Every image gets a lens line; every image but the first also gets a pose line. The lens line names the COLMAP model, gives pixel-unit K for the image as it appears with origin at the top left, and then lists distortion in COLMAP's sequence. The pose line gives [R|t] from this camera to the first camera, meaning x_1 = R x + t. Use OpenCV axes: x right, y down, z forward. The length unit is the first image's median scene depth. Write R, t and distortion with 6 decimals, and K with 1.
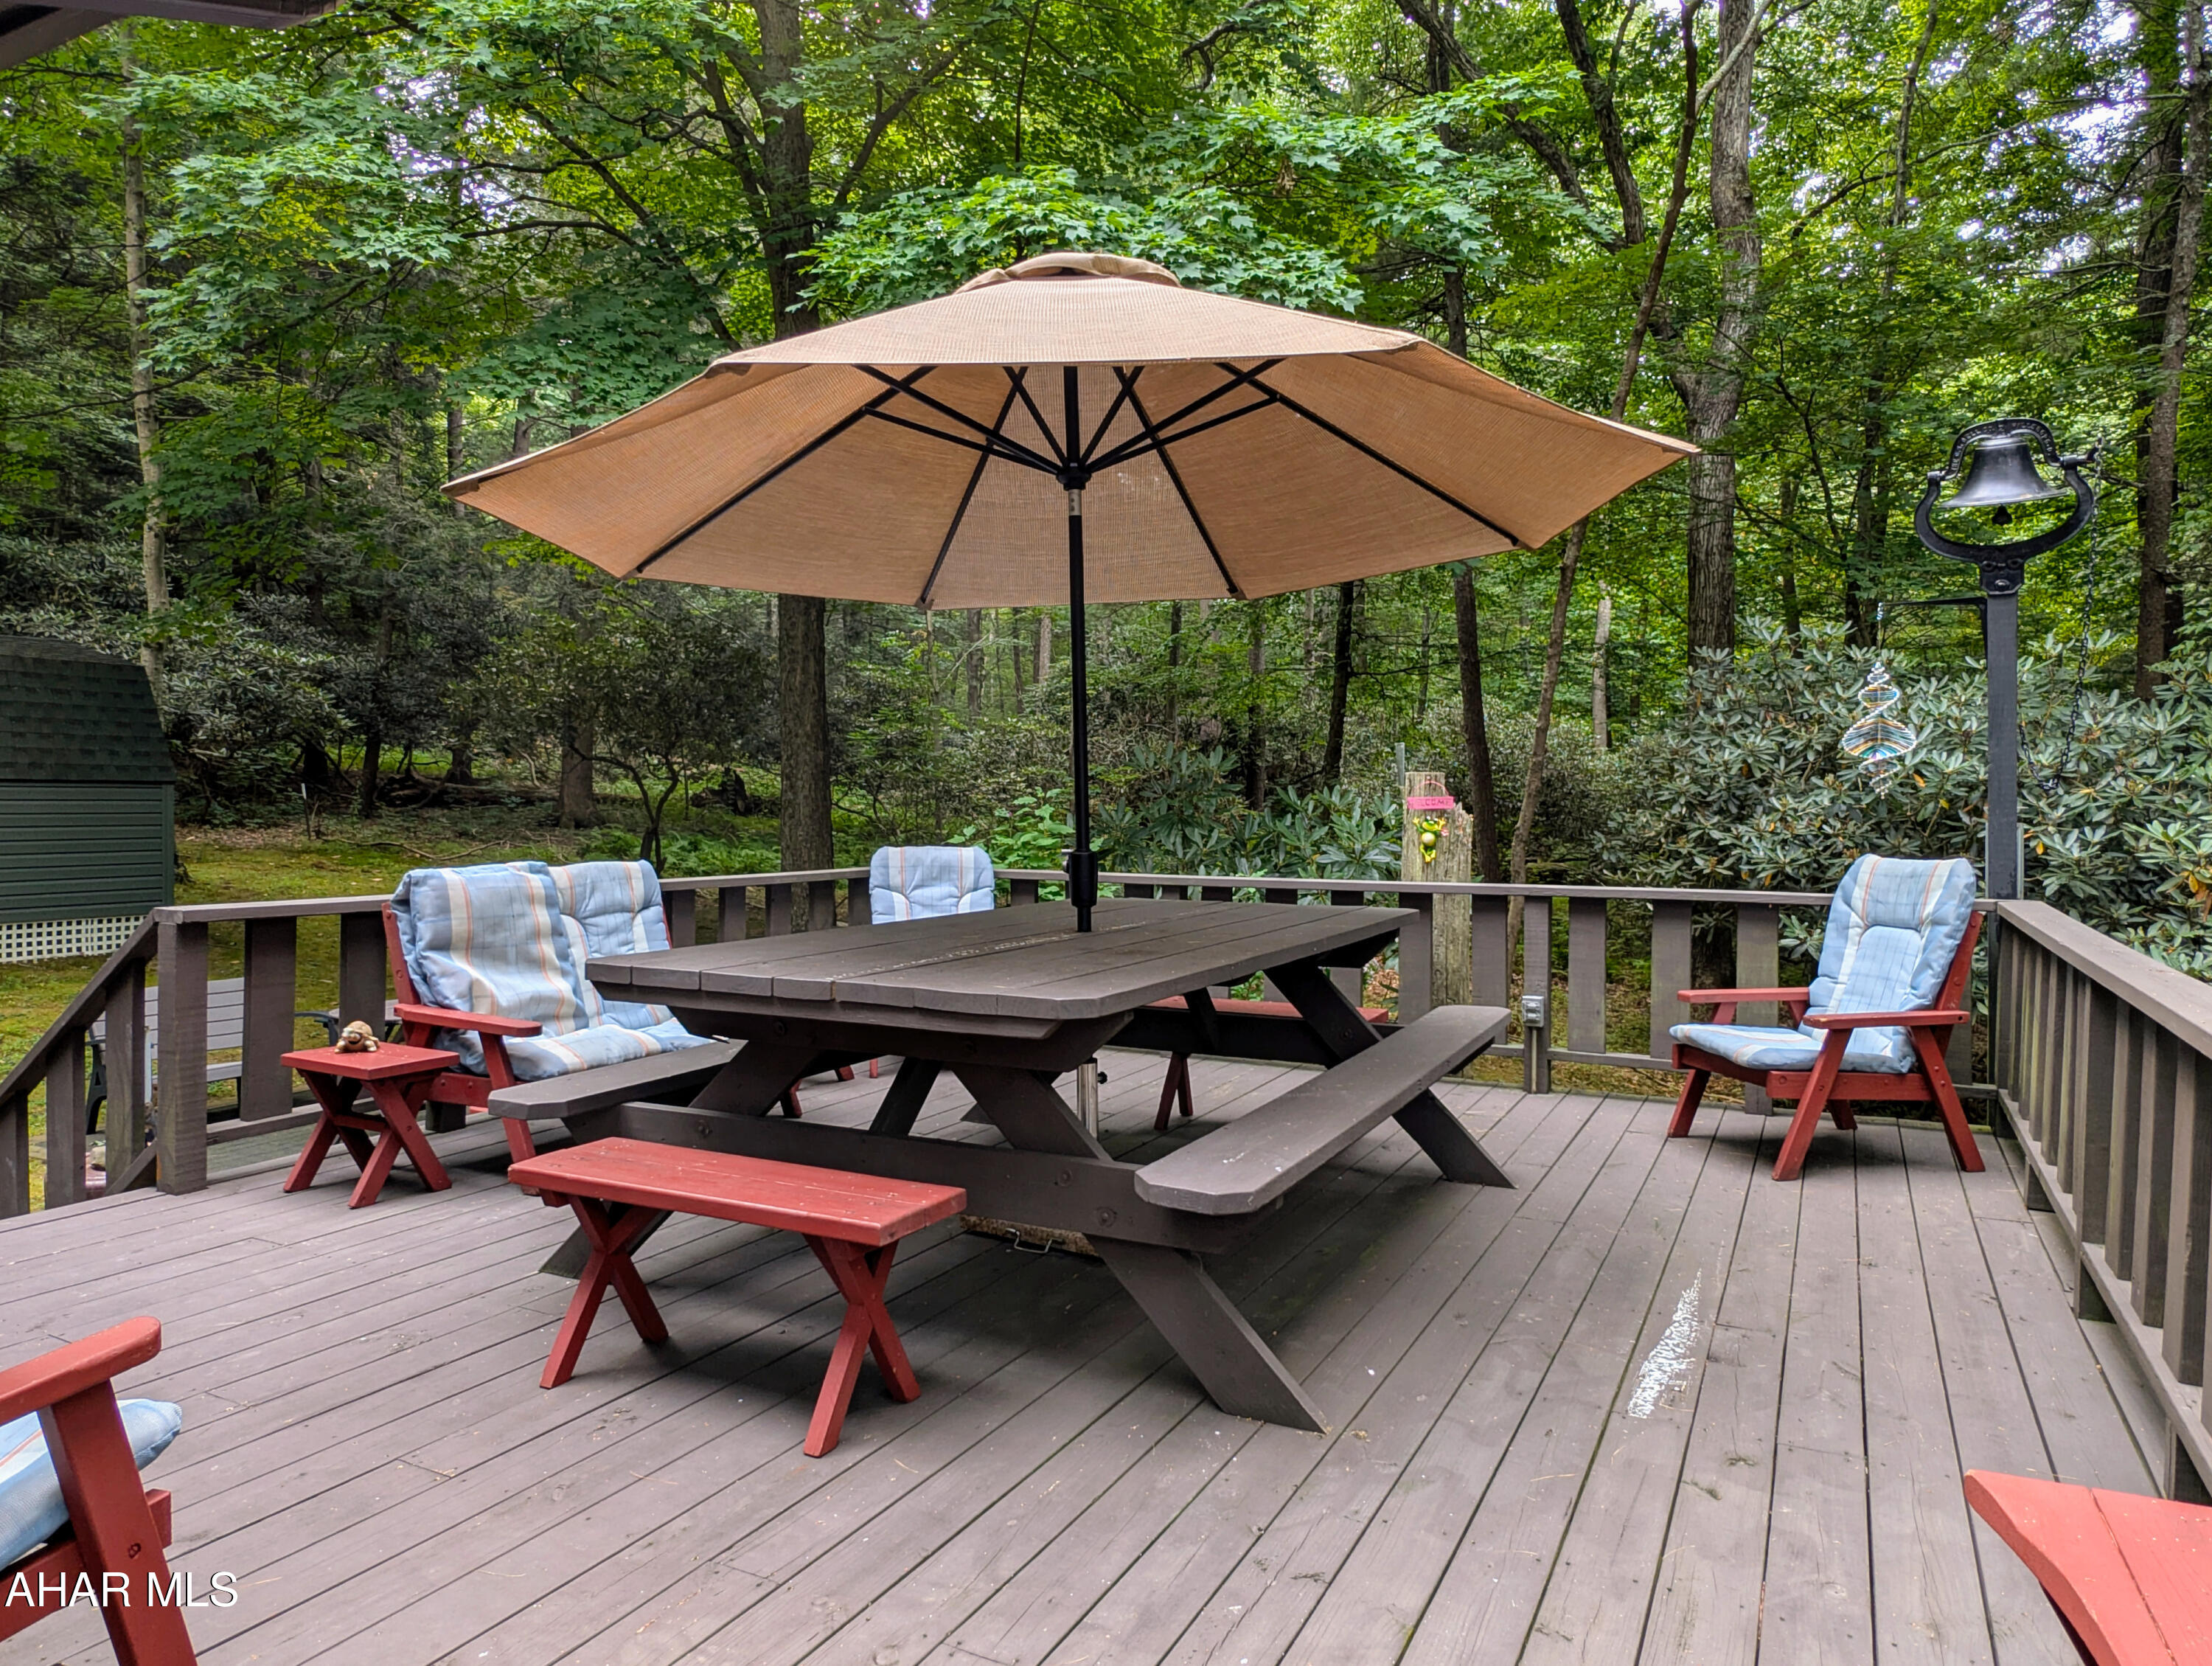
lens RADIAL K [[1449.3, 0, 1101.5], [0, 1449.3, 806.9], [0, 0, 1]] dist [-0.008135, -0.004327]
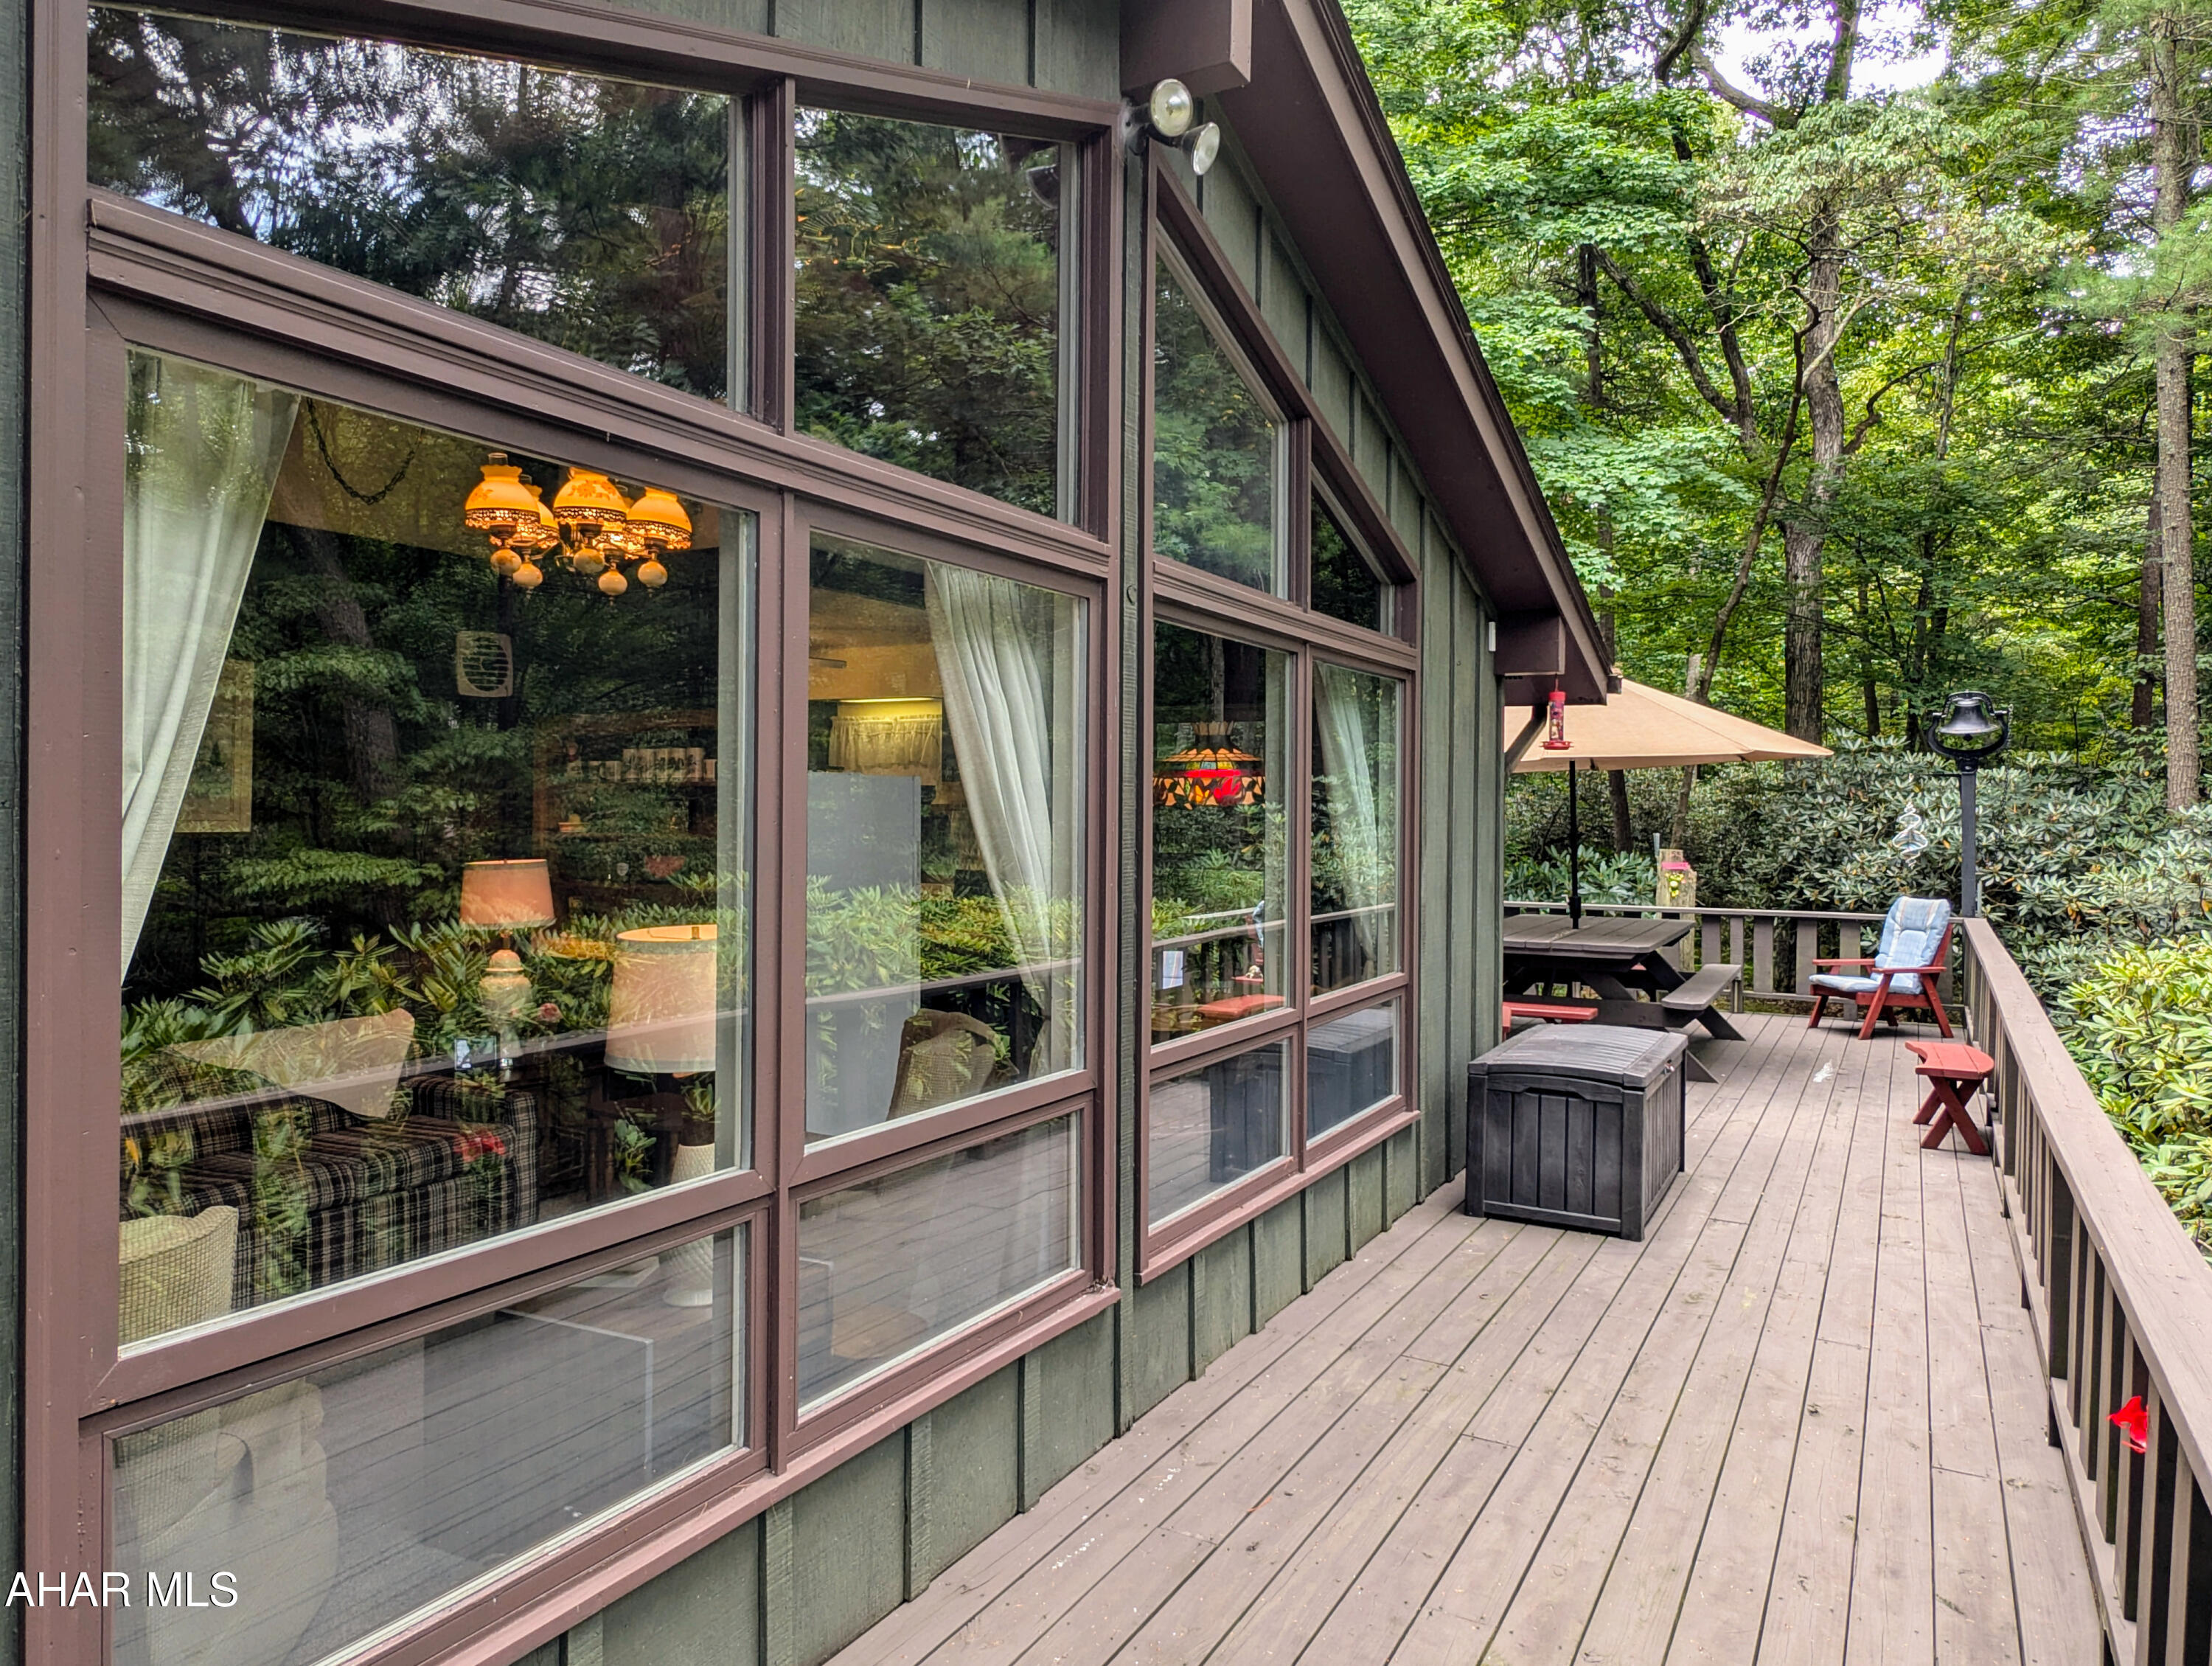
lens RADIAL K [[1449.3, 0, 1101.5], [0, 1449.3, 806.9], [0, 0, 1]] dist [-0.008135, -0.004327]
pose [[0.999122, 0.003460, -0.041758, -0.488687], [-0.003783, 0.999964, -0.007655, -0.068211], [0.041730, 0.007806, 0.999098, -1.024149]]
